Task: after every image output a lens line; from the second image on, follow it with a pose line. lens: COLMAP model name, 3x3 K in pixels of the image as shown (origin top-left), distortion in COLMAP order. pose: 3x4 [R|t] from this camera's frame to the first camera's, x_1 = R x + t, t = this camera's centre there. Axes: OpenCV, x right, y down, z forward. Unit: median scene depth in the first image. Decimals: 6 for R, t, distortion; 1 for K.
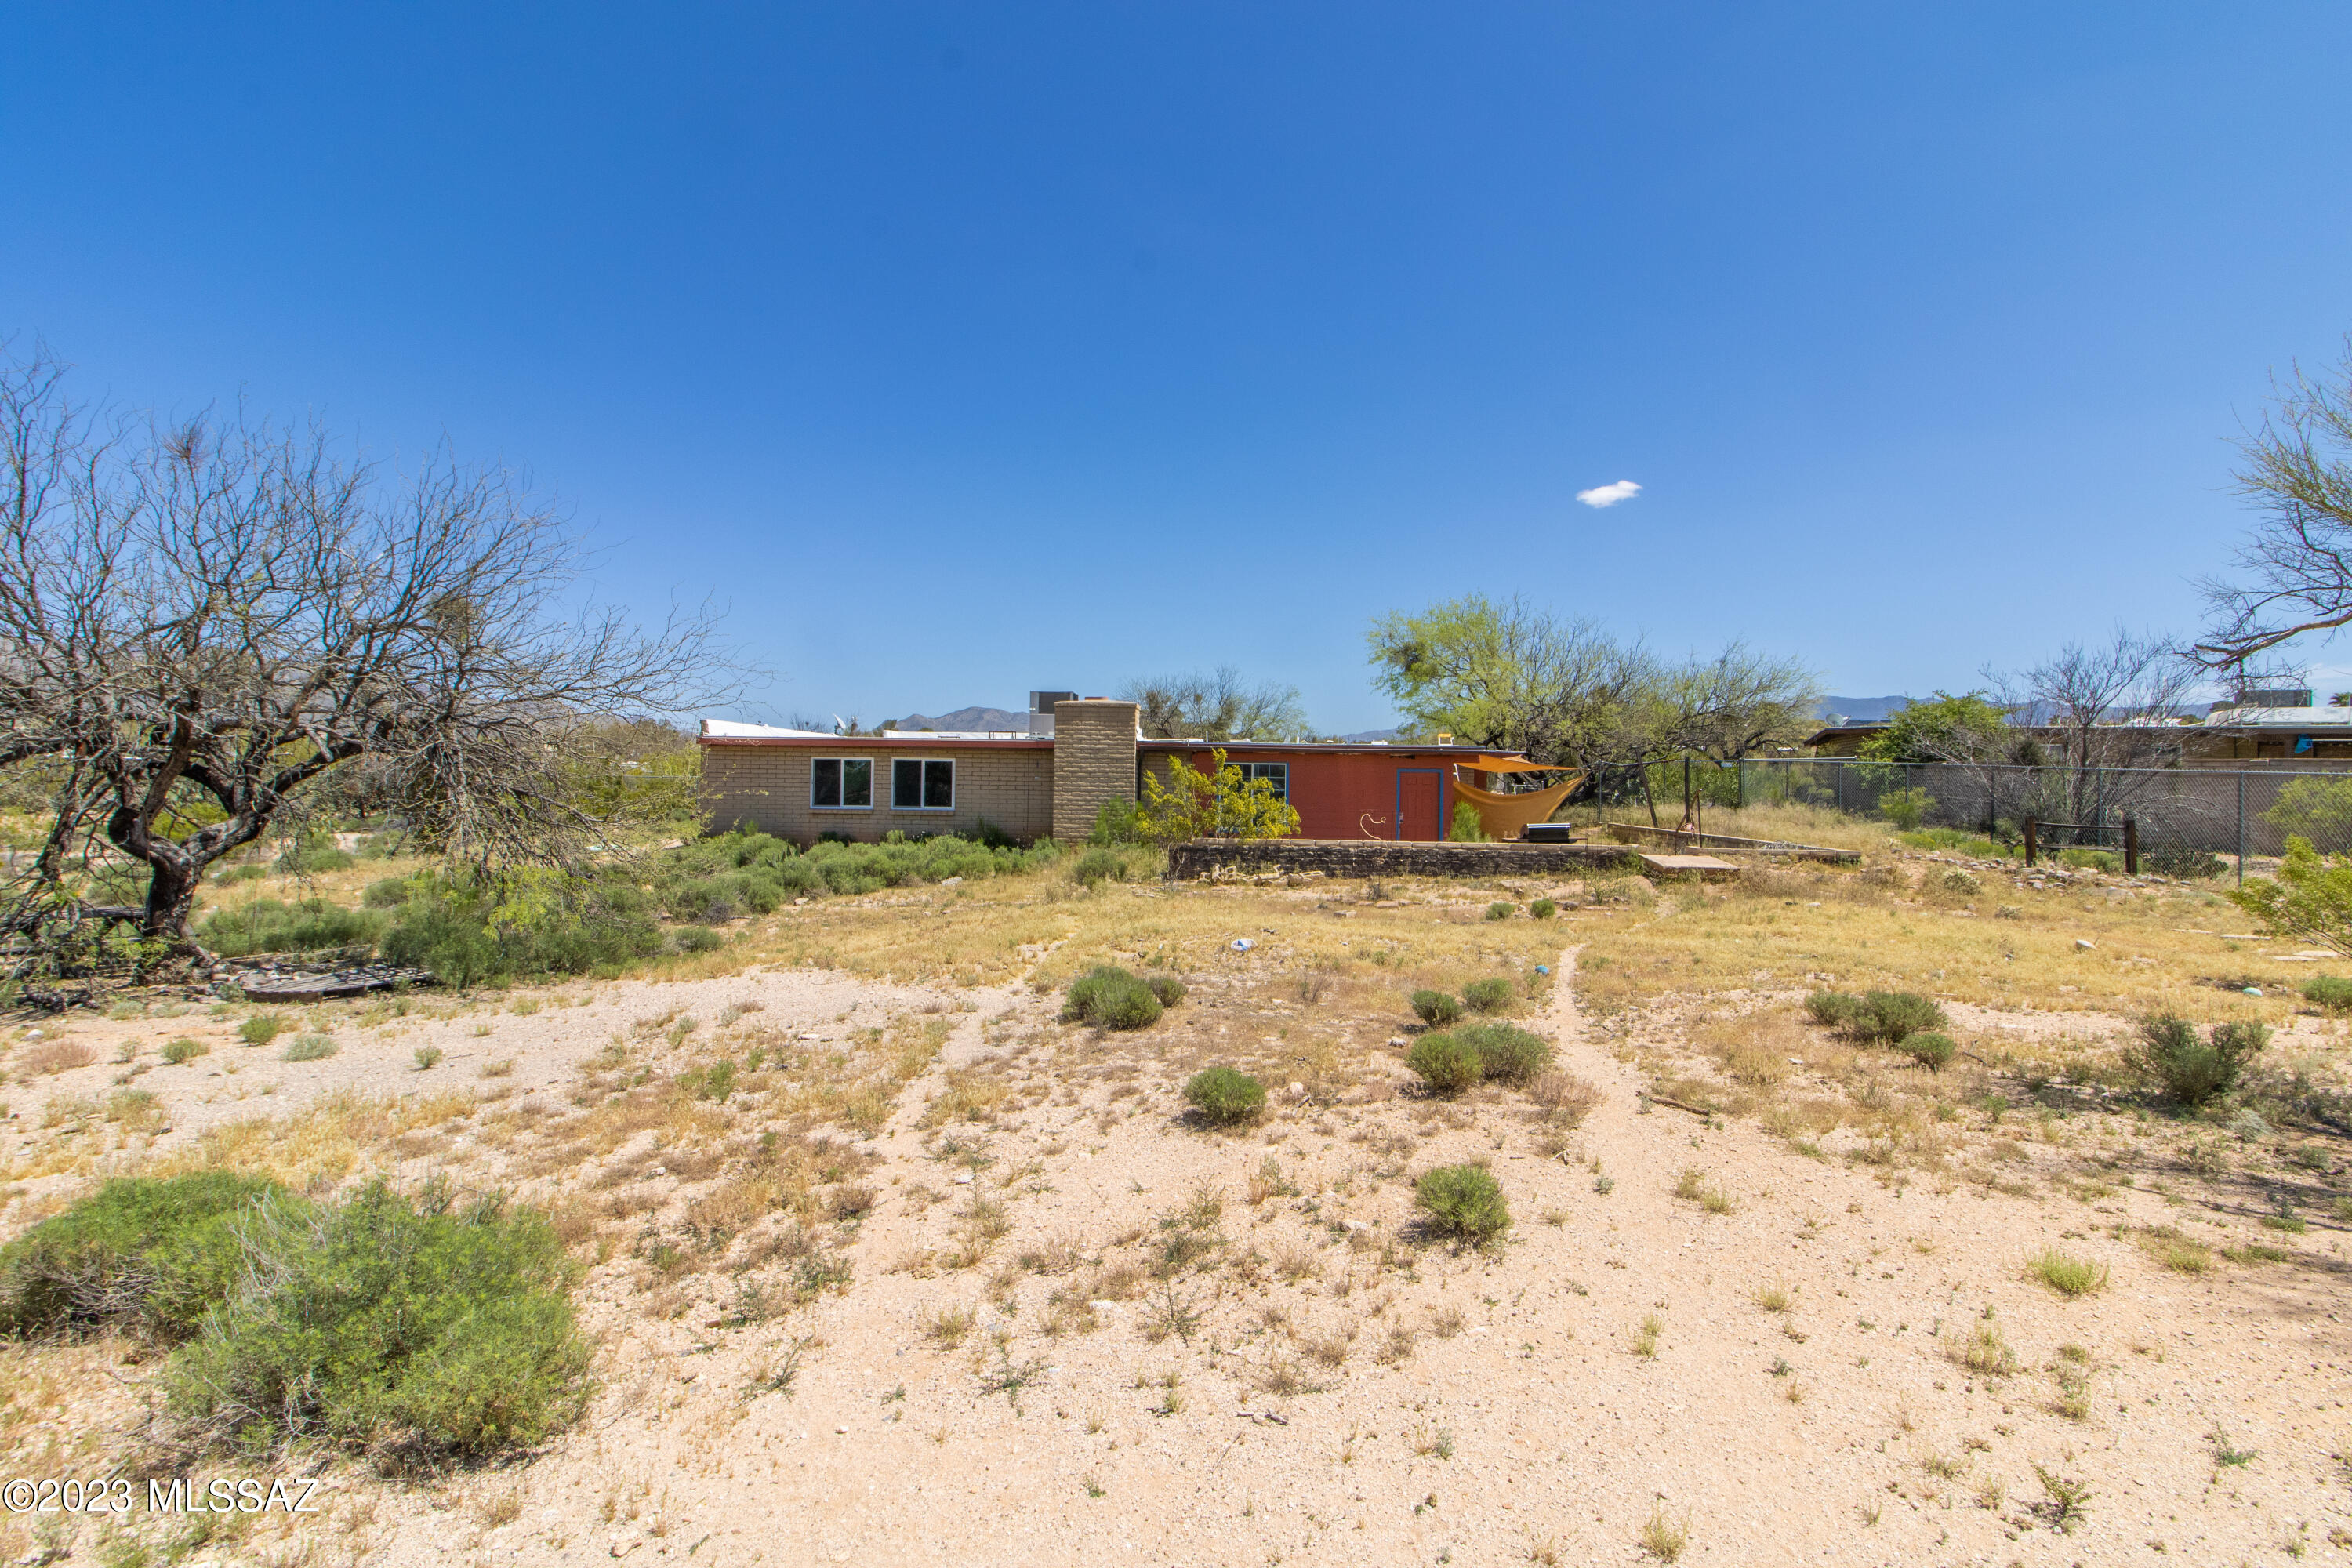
lens RADIAL K [[1083.2, 0, 1180.9], [0, 1083.2, 769.0], [0, 0, 1]] dist [0.004793, 0.000272]
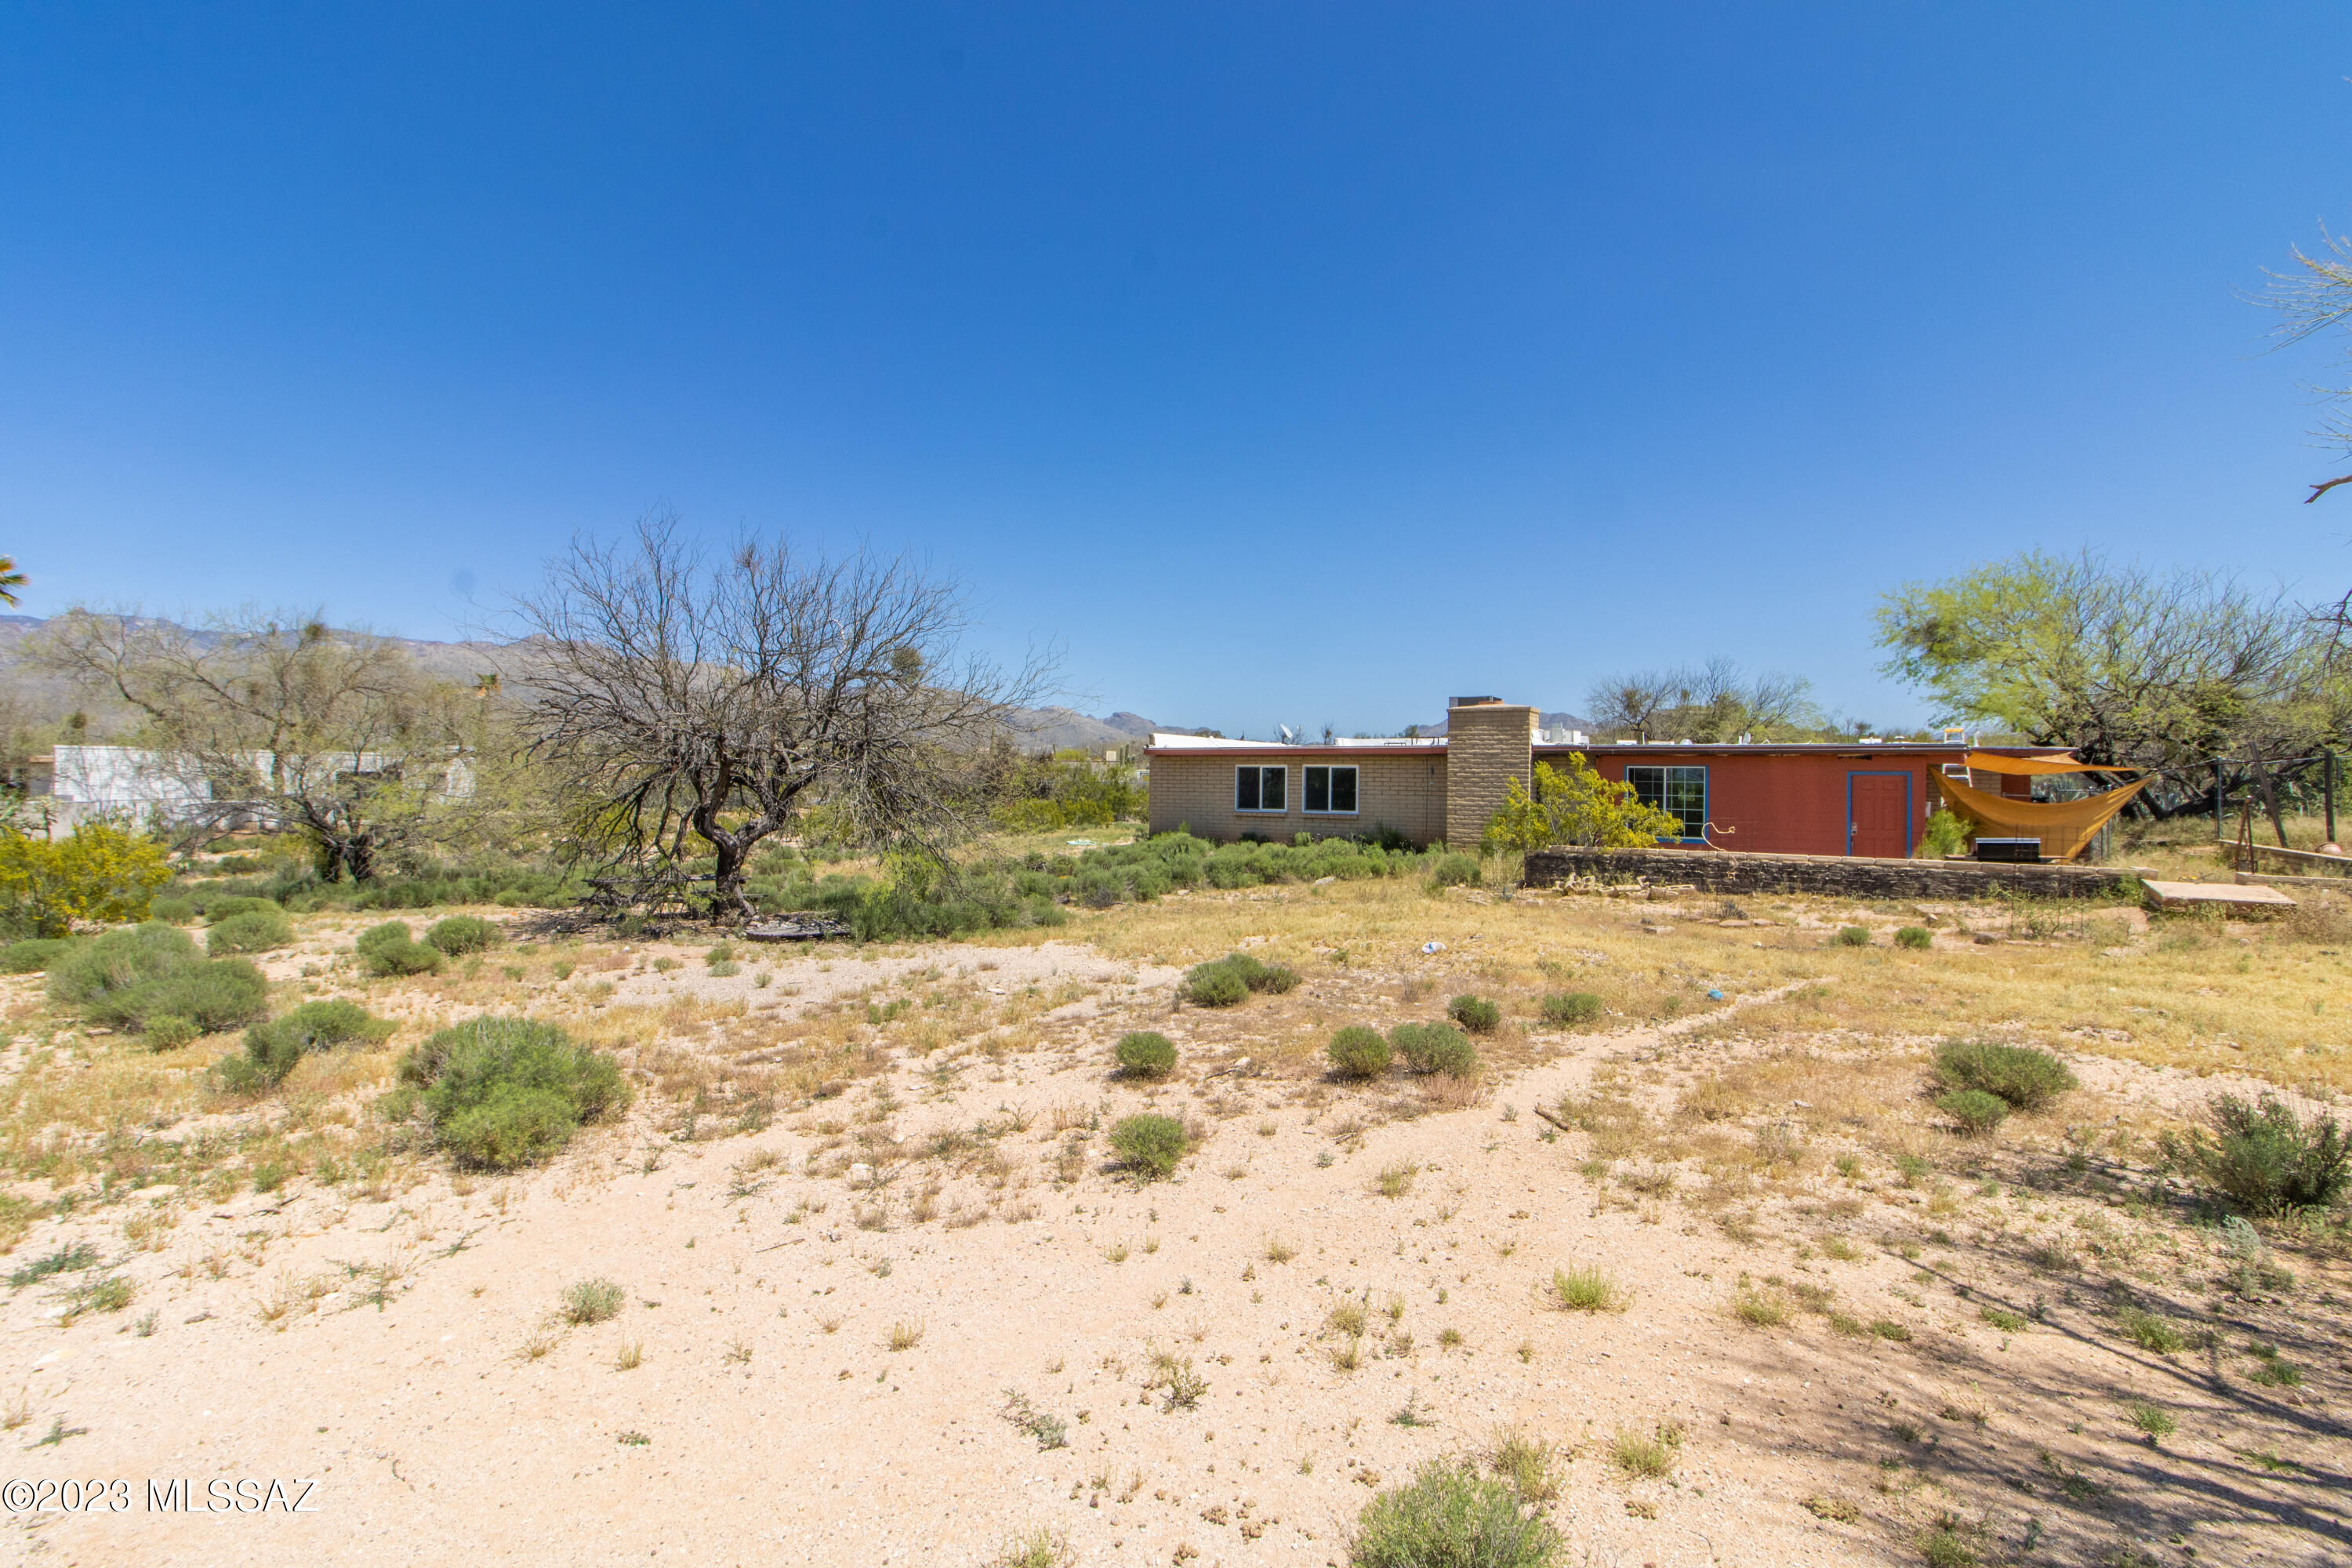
lens RADIAL K [[1083.2, 0, 1189.4], [0, 1083.2, 770.4], [0, 0, 1]] dist [0.004793, 0.000272]
pose [[0.885374, -0.008661, -0.464799, 0.302750], [0.007503, 0.999962, -0.004341, -0.002740], [0.464820, 0.000356, 0.885405, -0.013826]]
